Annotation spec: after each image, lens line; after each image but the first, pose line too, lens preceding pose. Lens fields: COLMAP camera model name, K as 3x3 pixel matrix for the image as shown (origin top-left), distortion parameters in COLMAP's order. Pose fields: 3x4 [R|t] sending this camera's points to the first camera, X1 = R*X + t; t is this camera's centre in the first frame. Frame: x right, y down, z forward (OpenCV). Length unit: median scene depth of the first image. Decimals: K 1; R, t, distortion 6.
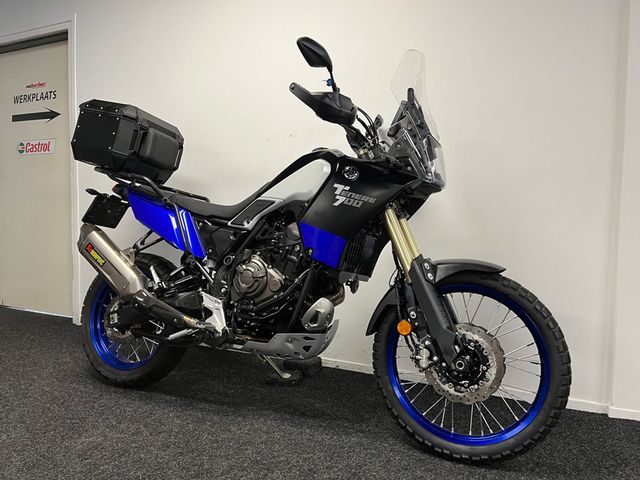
lens RADIAL K [[482.9, 0, 320.0], [0, 482.9, 240.0], [0, 0, 1]] dist [0.036971, -0.005633]
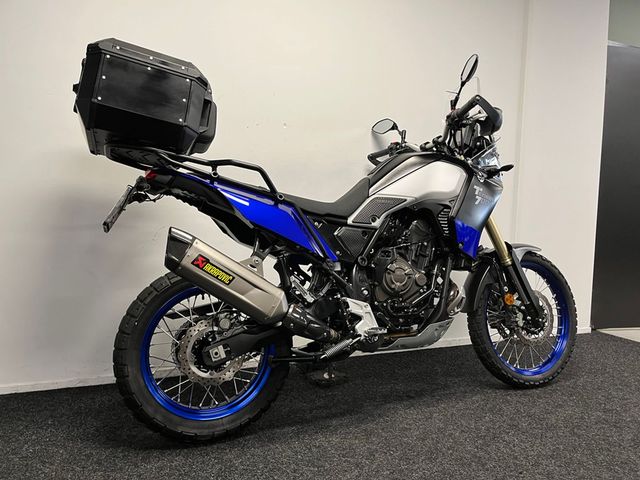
lens RADIAL K [[482.9, 0, 320.0], [0, 482.9, 240.0], [0, 0, 1]] dist [0.036971, -0.005633]
pose [[0.683594, -0.059708, 0.727416, -1.052047], [0.035864, 0.998192, 0.048230, -0.054069], [-0.728981, -0.006882, 0.684500, 0.462746]]
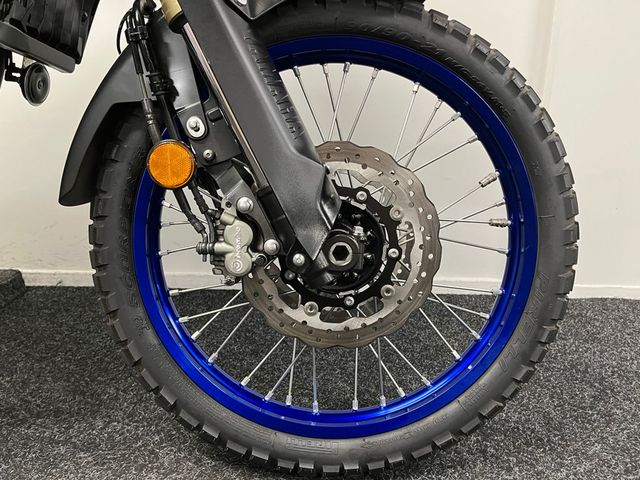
lens RADIAL K [[482.9, 0, 320.0], [0, 482.9, 240.0], [0, 0, 1]] dist [0.036971, -0.005633]
pose [[0.909795, -0.121192, 0.396970, 0.124288], [0.026423, 0.971394, 0.236000, 0.149455], [-0.414216, -0.204222, 0.886972, 0.632011]]
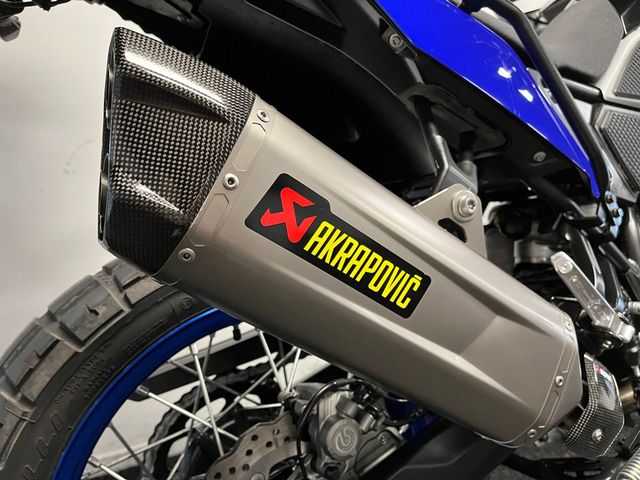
lens RADIAL K [[482.9, 0, 320.0], [0, 482.9, 240.0], [0, 0, 1]] dist [0.036971, -0.005633]
pose [[0.588464, -0.147444, 0.794966, -0.701803], [0.067794, 0.988767, 0.133205, 0.005938], [-0.805676, -0.024492, 0.591850, 1.099342]]
